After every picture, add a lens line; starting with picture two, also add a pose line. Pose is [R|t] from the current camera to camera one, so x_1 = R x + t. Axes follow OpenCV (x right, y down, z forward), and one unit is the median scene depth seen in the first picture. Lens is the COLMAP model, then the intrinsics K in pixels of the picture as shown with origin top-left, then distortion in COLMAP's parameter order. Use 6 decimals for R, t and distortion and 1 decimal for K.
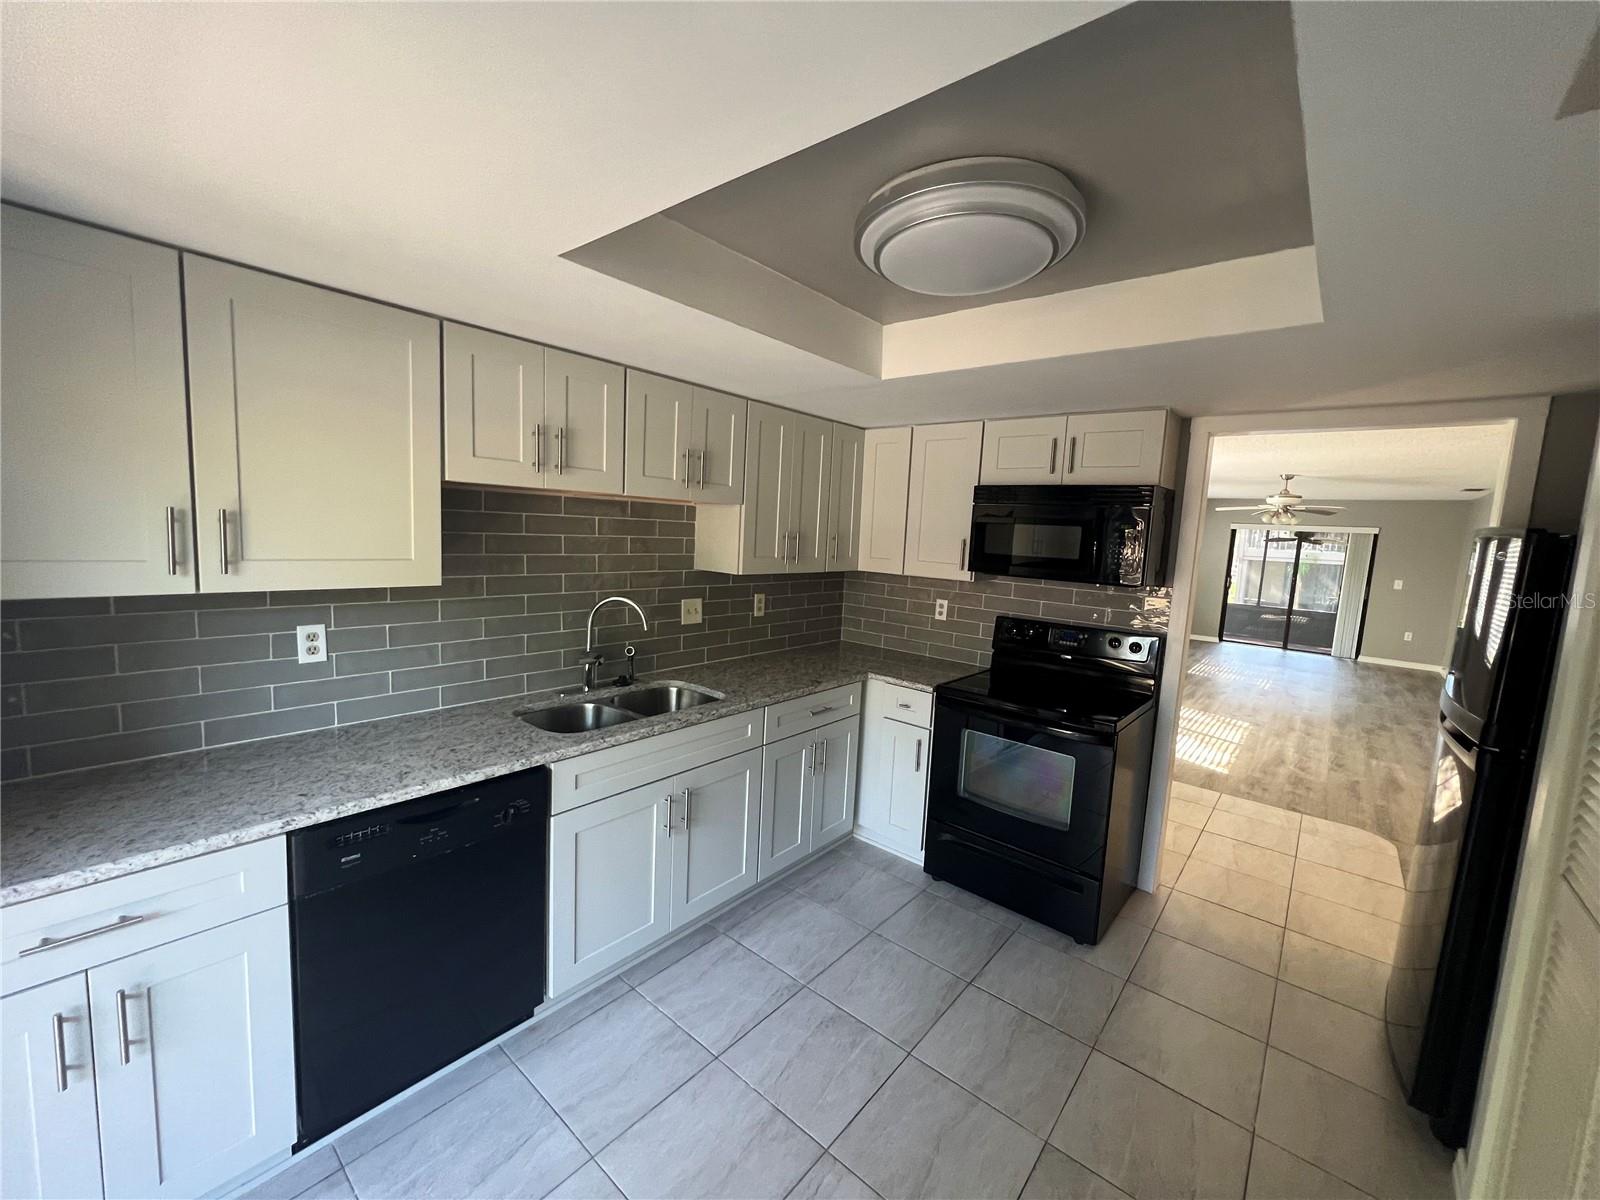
lens RADIAL K [[642.1, 0, 798.4], [0, 642.1, 599.1], [0, 0, 1]] dist [-0.000375, 0.000405]
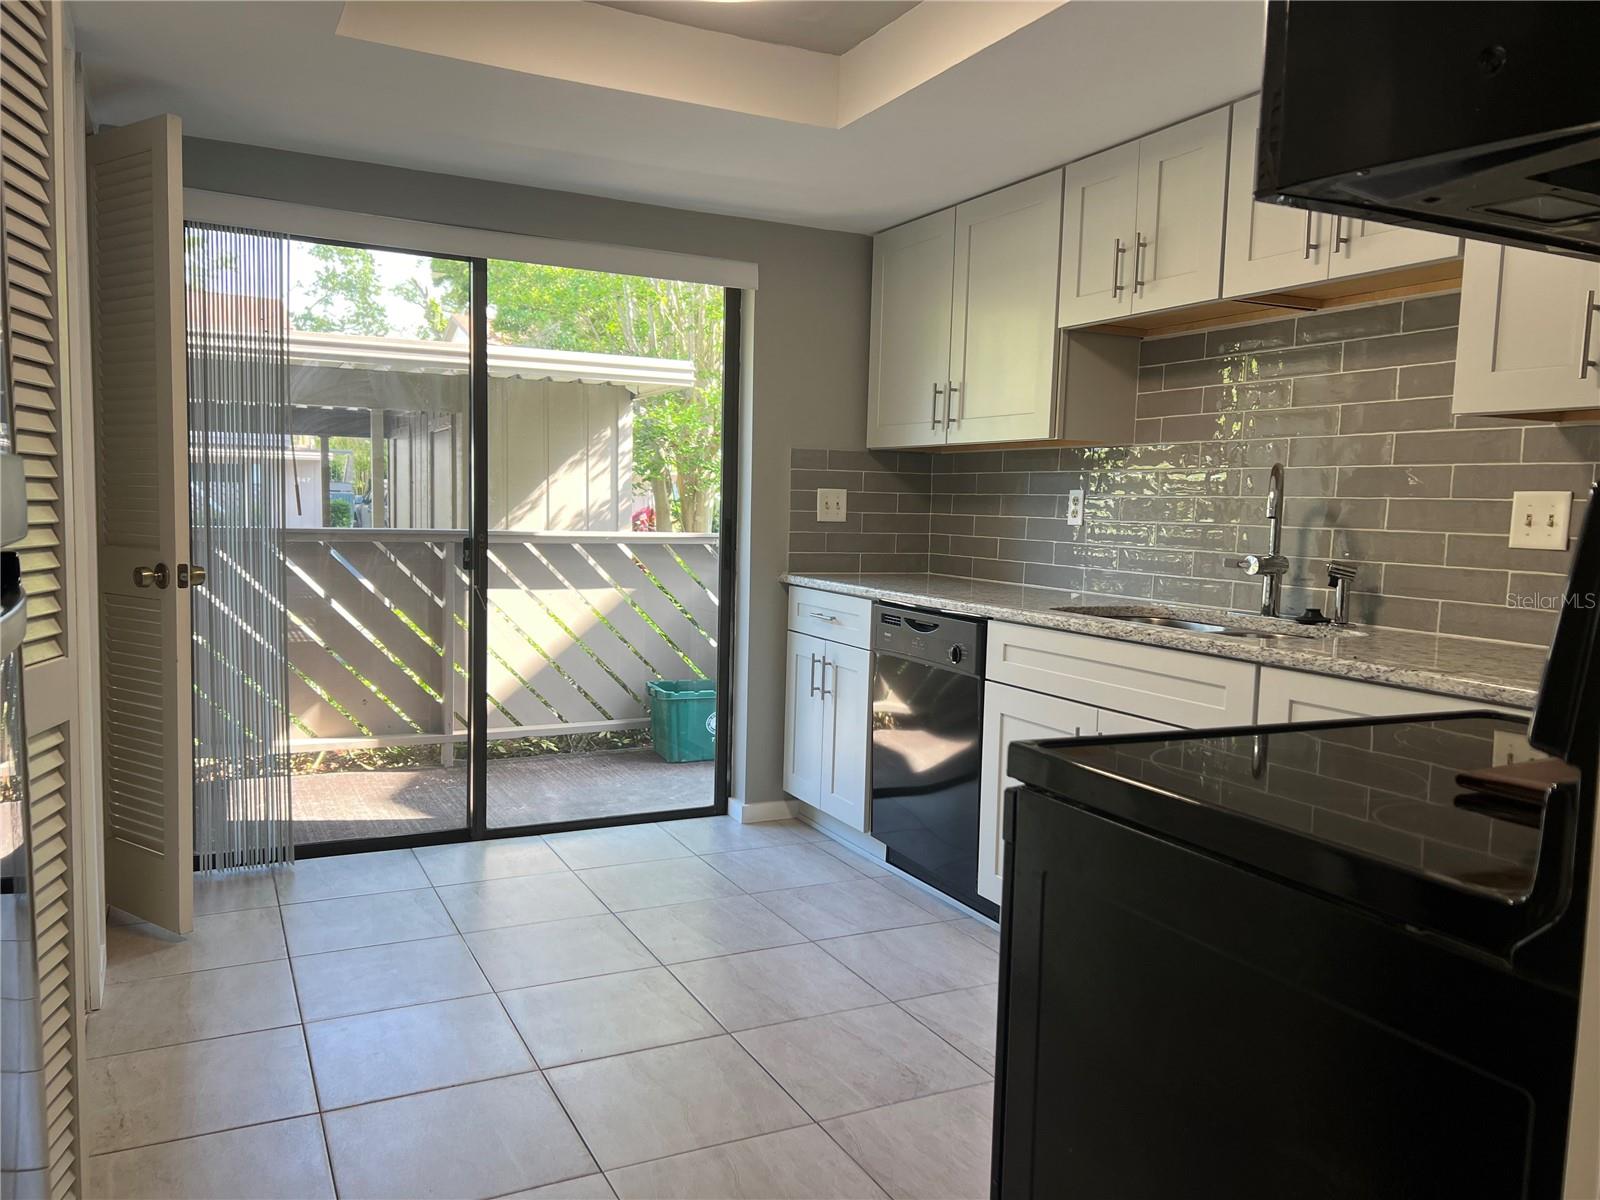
lens RADIAL K [[1202.9, 0, 800.8], [0, 1202.9, 604.2], [0, 0, 1]] dist [0.039080, -0.046117]
pose [[-0.396523, 0.022826, -0.917741, 0.671123], [-0.142218, 0.986095, 0.085973, 0.064466], [0.906942, 0.164609, -0.387763, 0.736940]]
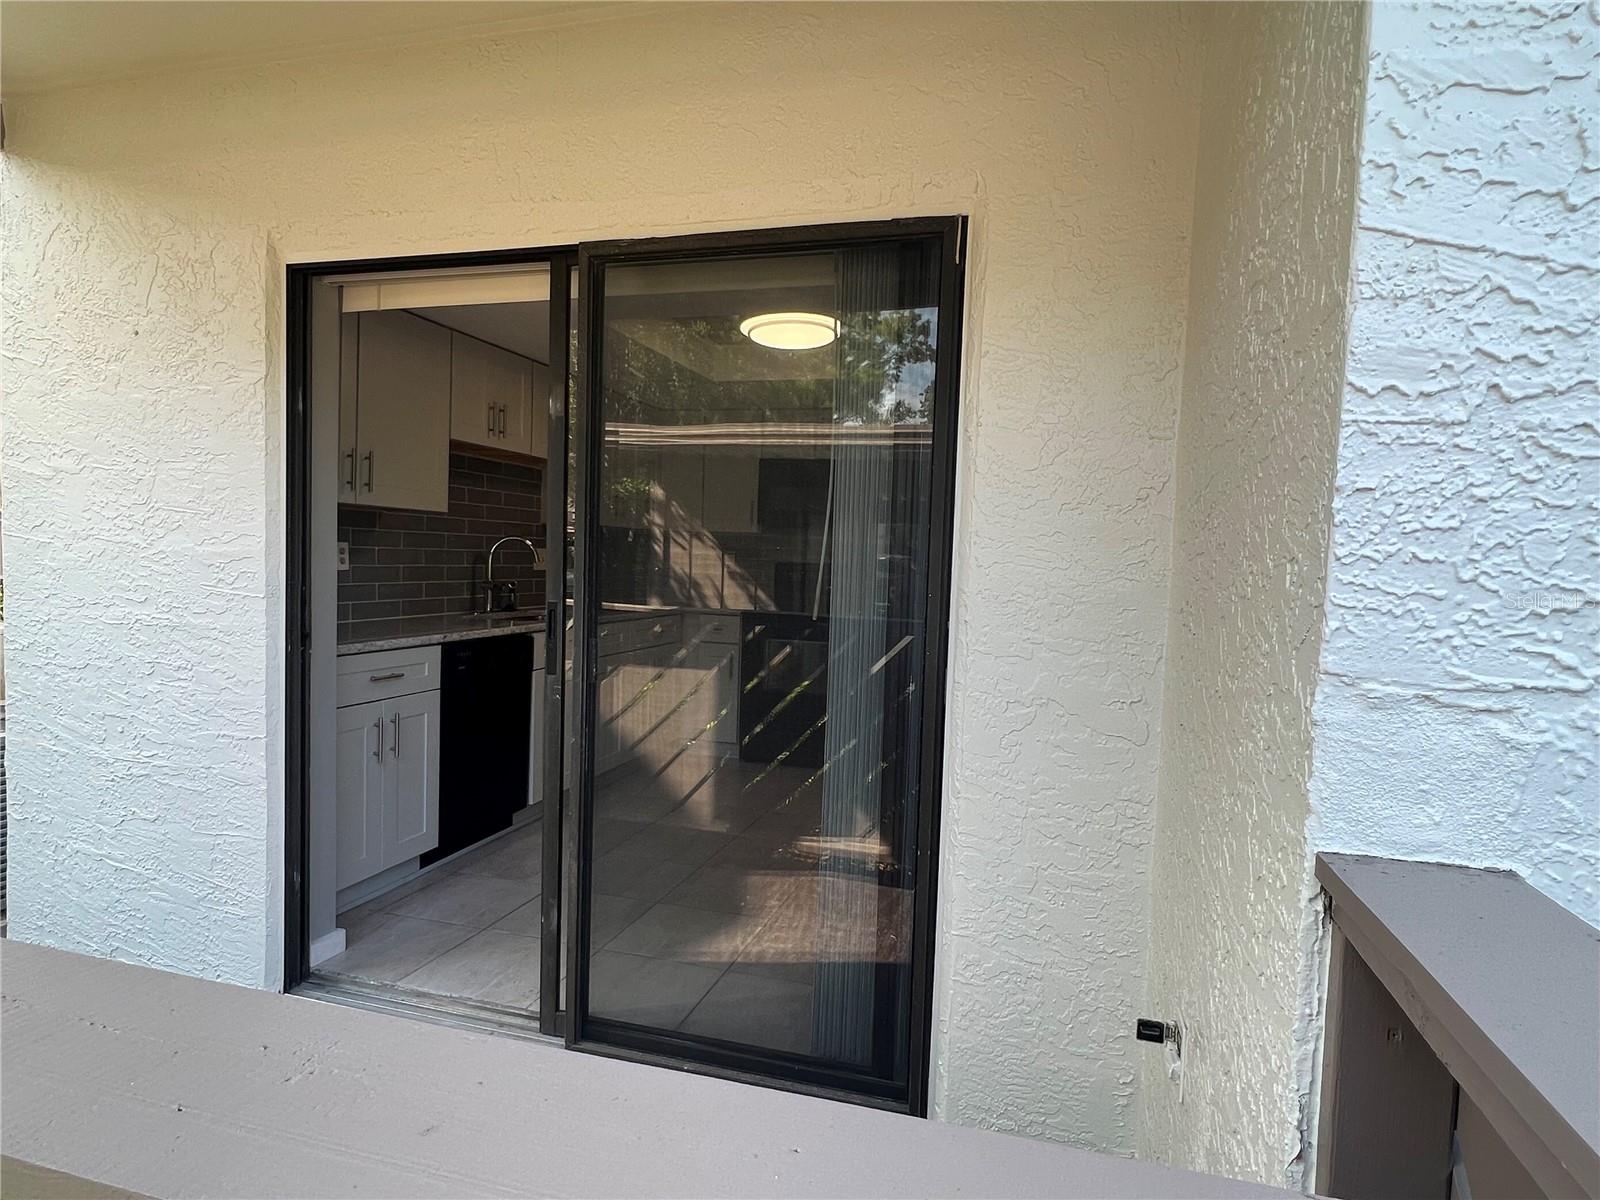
lens RADIAL K [[926.6, 0, 801.4], [0, 926.6, 604.5], [0, 0, 1]] dist [0.002628, -0.000689]
pose [[0.908922, -0.037571, 0.415270, -0.368033], [0.054063, 0.998144, -0.028024, 0.147410], [-0.413447, 0.047922, 0.909266, -0.617751]]
